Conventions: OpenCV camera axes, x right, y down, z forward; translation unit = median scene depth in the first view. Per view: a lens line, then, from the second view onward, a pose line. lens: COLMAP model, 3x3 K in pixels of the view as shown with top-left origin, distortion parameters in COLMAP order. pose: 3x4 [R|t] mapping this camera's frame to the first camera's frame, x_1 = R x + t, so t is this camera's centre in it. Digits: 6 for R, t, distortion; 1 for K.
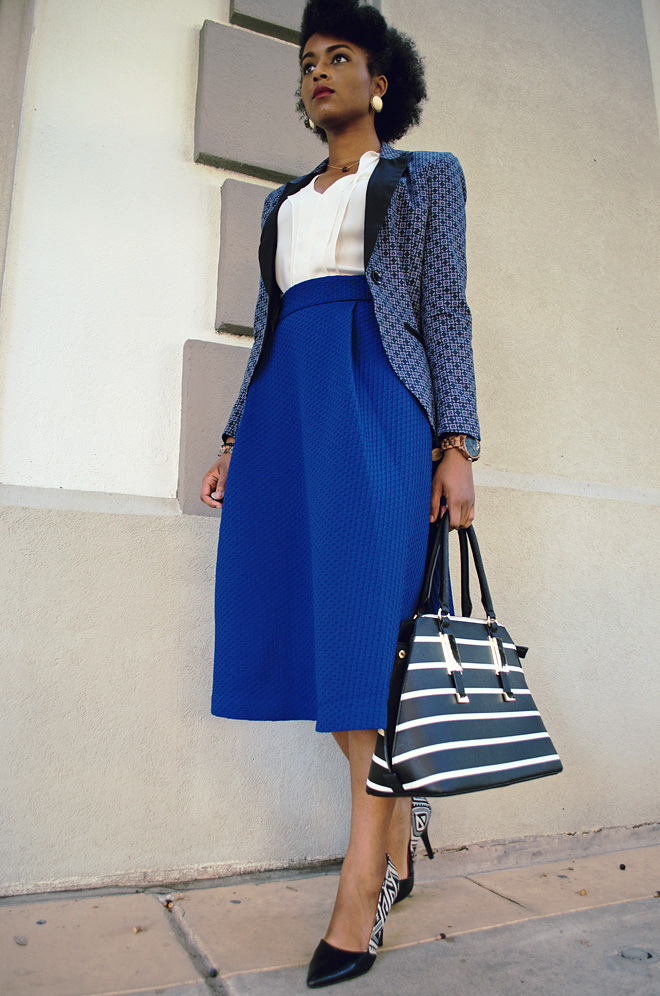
lens RADIAL K [[774.2, 0, 327.7], [0, 774.2, 513.9], [0, 0, 1]] dist [-0.081184, 0.014131]
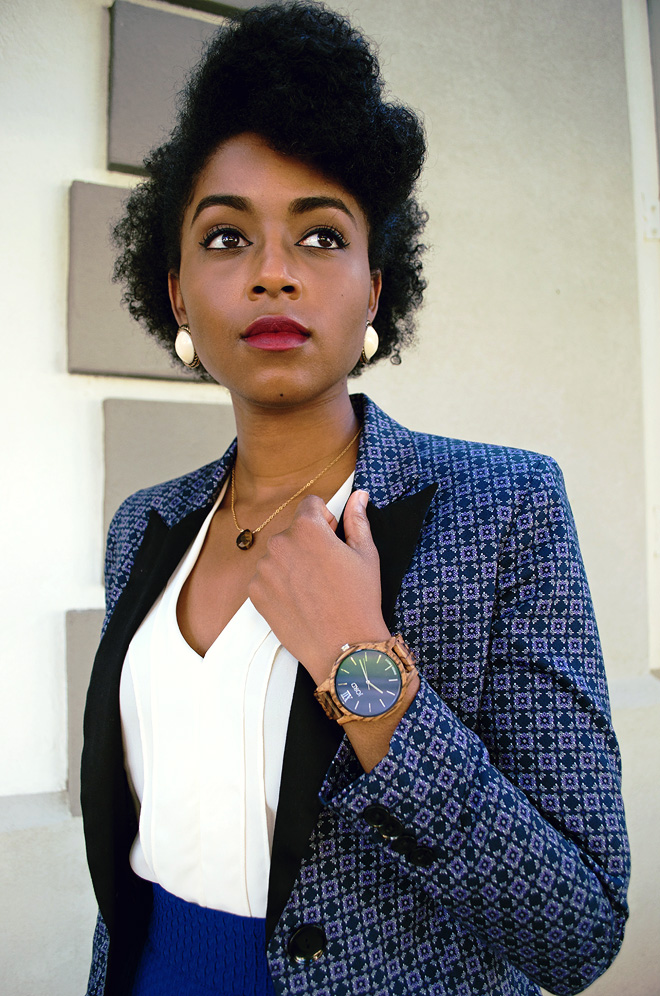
lens RADIAL K [[735.3, 0, 326.5], [0, 735.3, 514.3], [0, 0, 1]] dist [-0.056340, 0.001455]
pose [[0.999822, -0.014345, 0.012256, 0.107790], [0.012425, 0.989430, 0.144475, -0.476019], [-0.014199, -0.144297, 0.989433, 0.205928]]
